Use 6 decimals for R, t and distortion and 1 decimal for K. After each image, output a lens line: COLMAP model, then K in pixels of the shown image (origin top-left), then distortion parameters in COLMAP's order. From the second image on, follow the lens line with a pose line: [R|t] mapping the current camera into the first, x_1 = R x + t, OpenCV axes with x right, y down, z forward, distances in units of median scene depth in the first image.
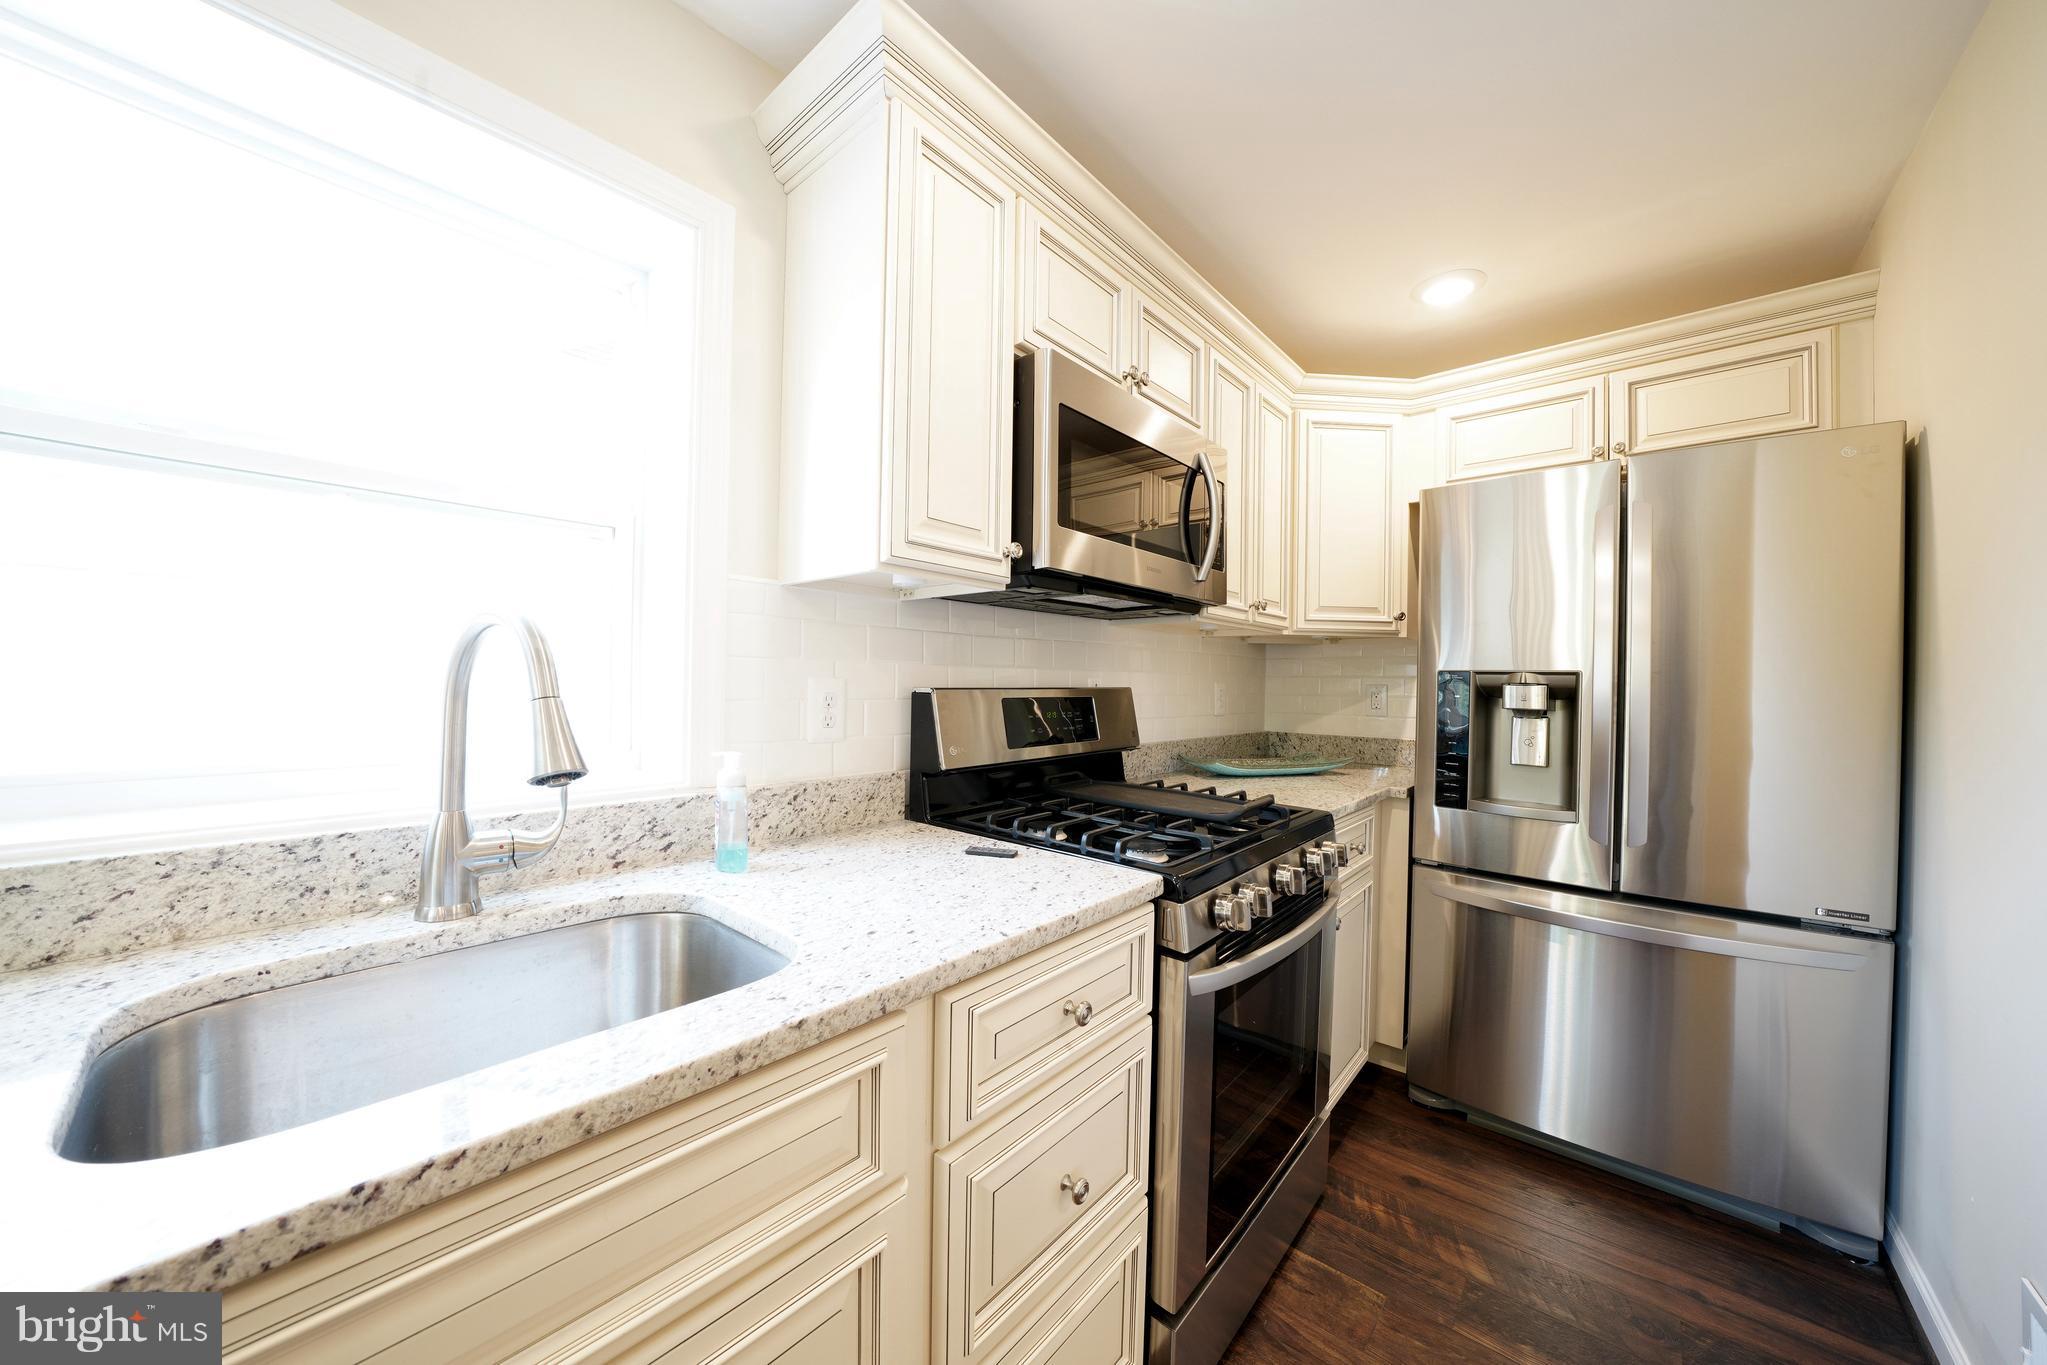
lens RADIAL K [[700.4, 0, 1013.0], [0, 700.4, 678.3], [0, 0, 1]] dist [-0.025675, 0.000150]
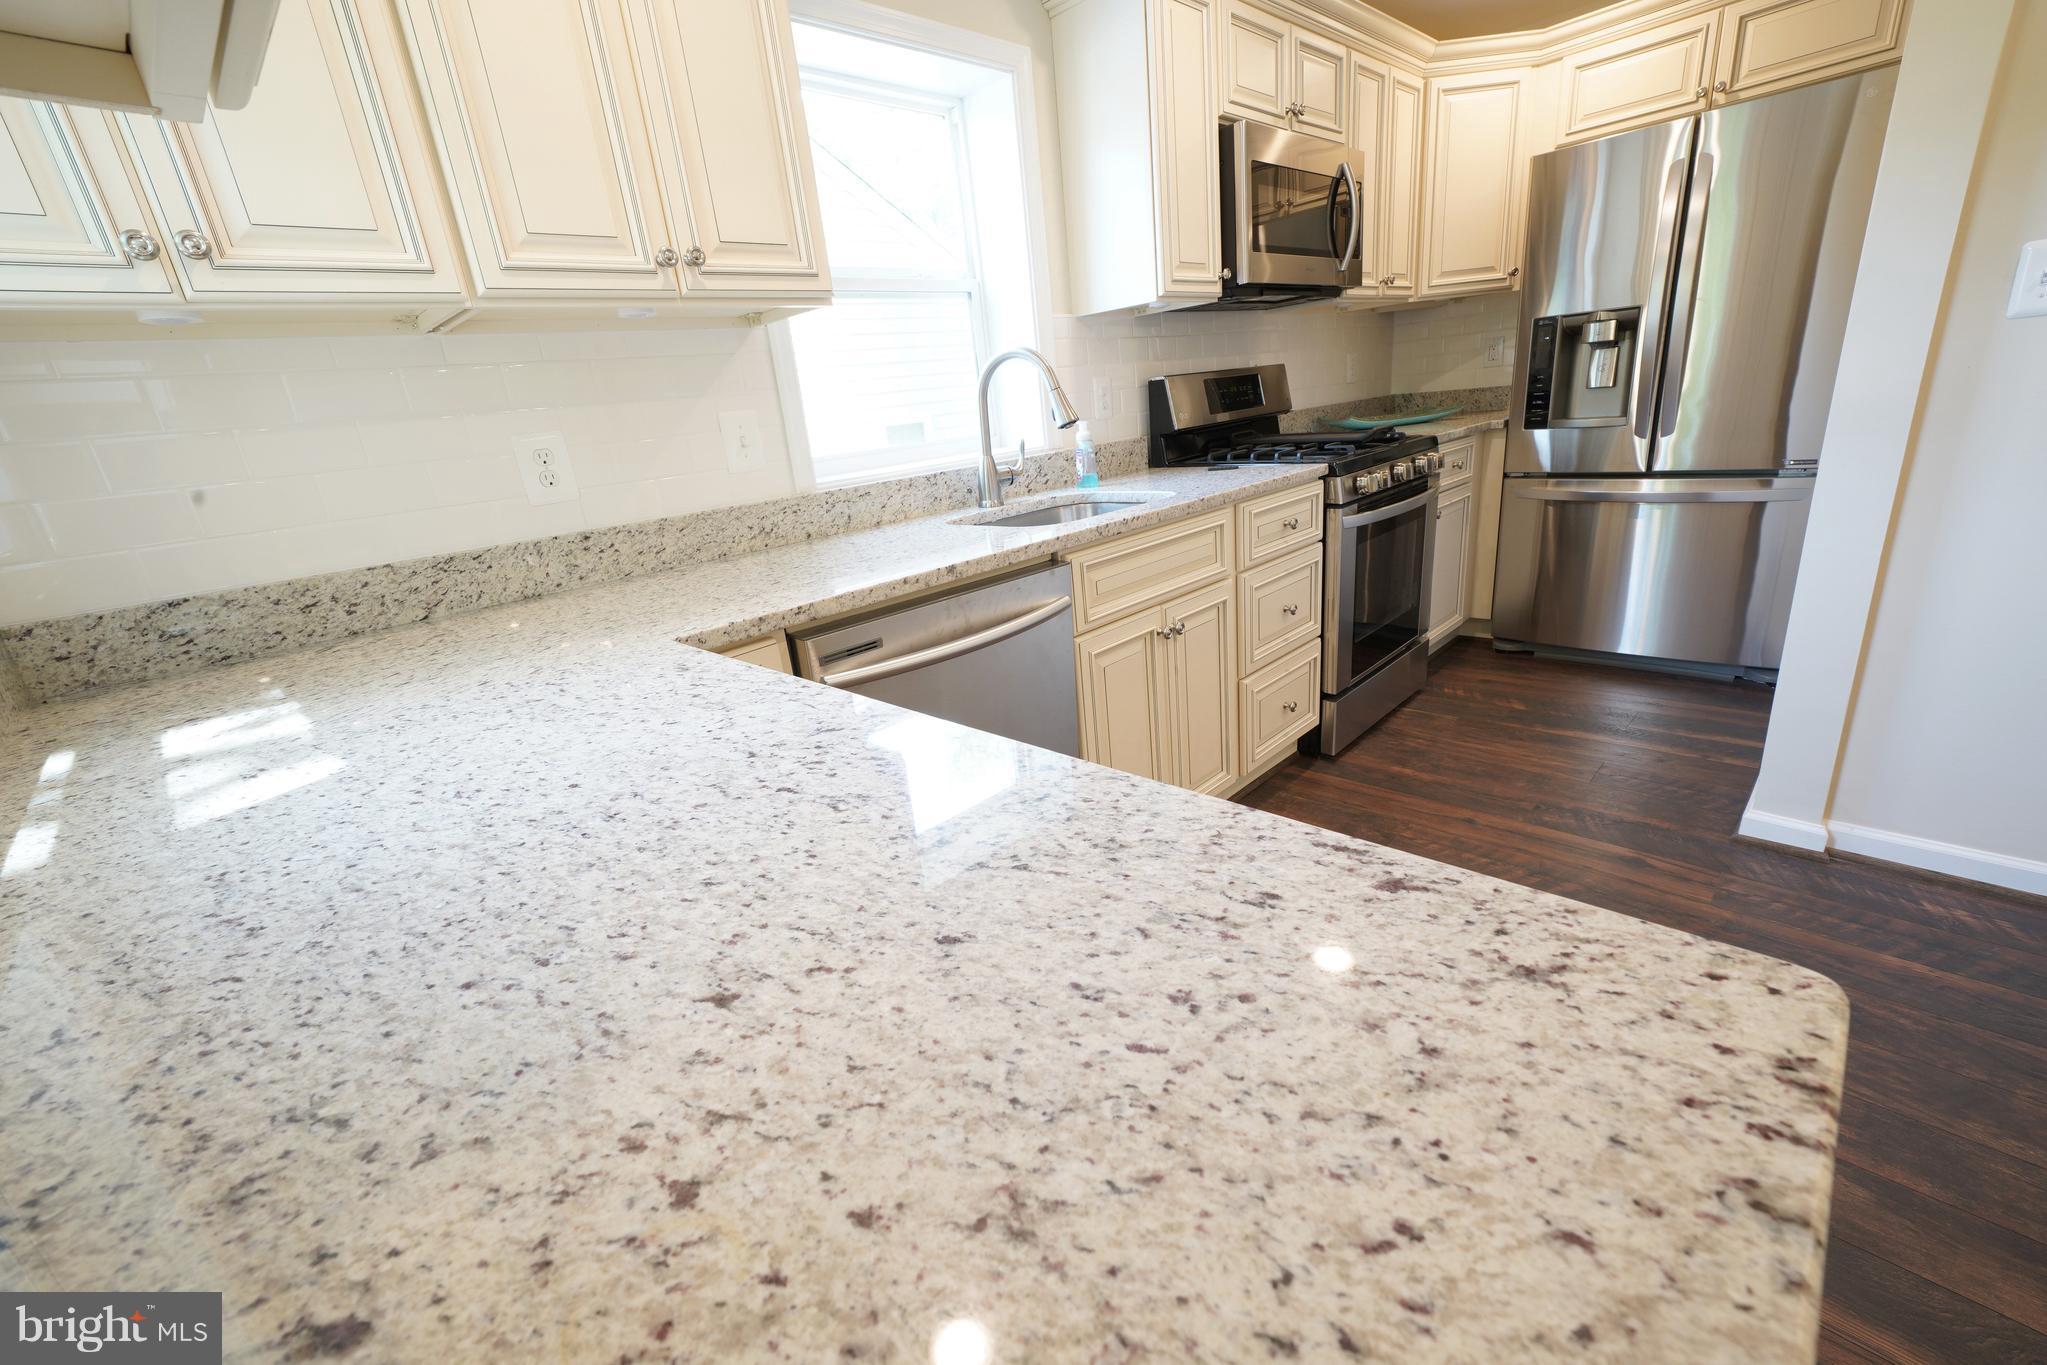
lens RADIAL K [[842.6, 0, 1016.7], [0, 842.6, 679.6], [0, 0, 1]] dist [-0.001538, 0.000020]
pose [[0.991678, -0.092330, -0.089723, -0.349977], [0.116174, 0.942102, 0.314559, 0.023714], [0.055485, -0.322364, 0.944988, -1.021222]]
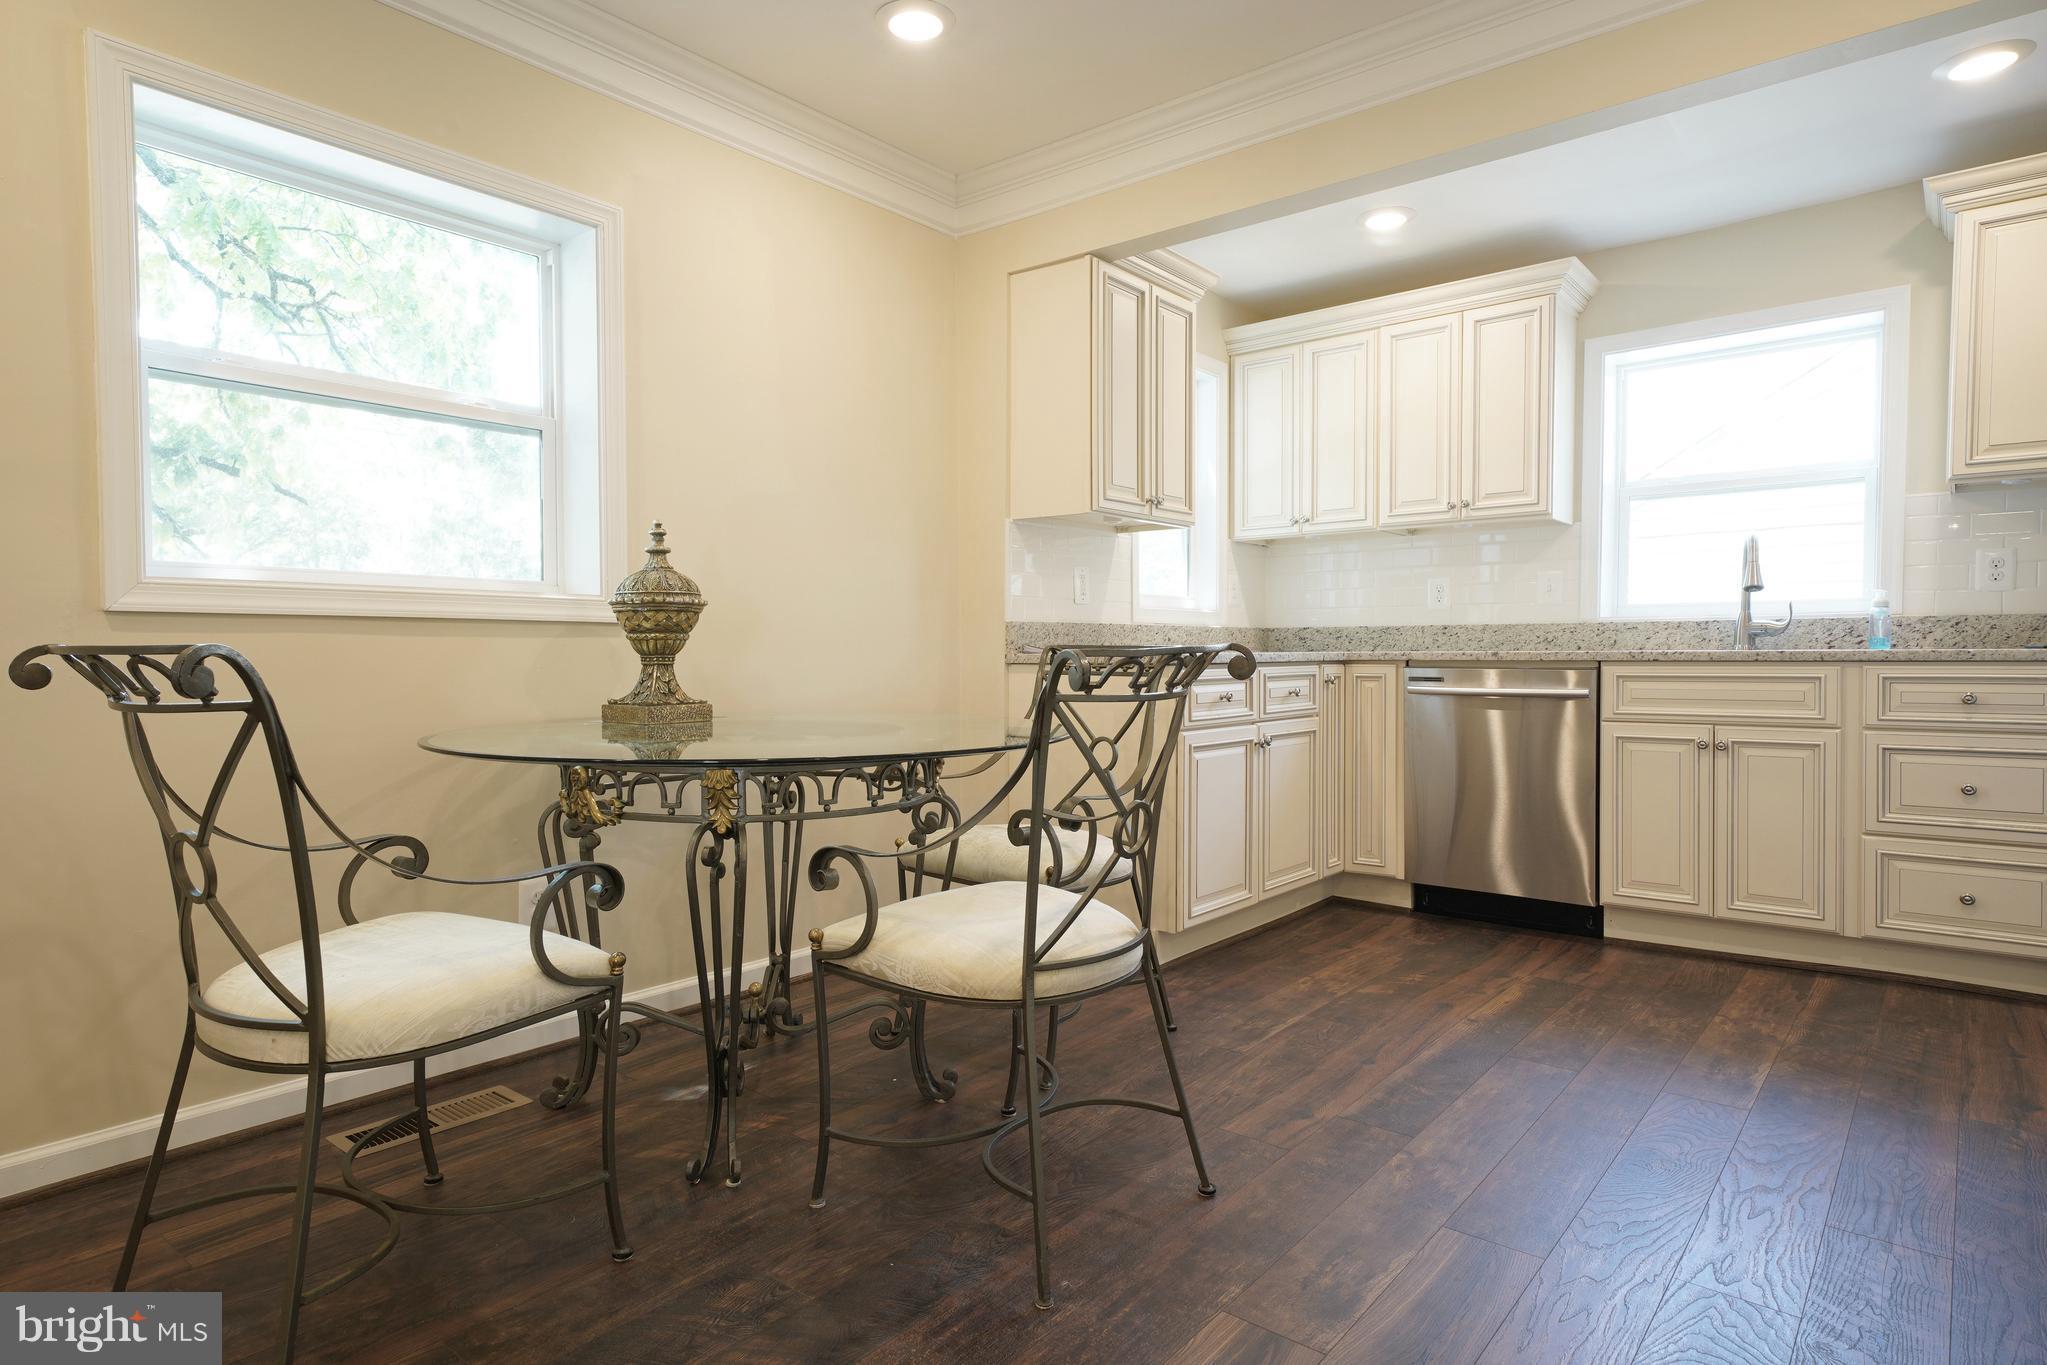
lens RADIAL K [[1175.5, 0, 1002.7], [0, 1175.5, 672.7], [0, 0, 1]] dist [0.023069, 0.000372]
pose [[0.039829, 0.001290, -0.999206, 2.260855], [0.010157, 0.999947, 0.001696, 0.245247], [0.999155, -0.010216, 0.039814, -1.269313]]
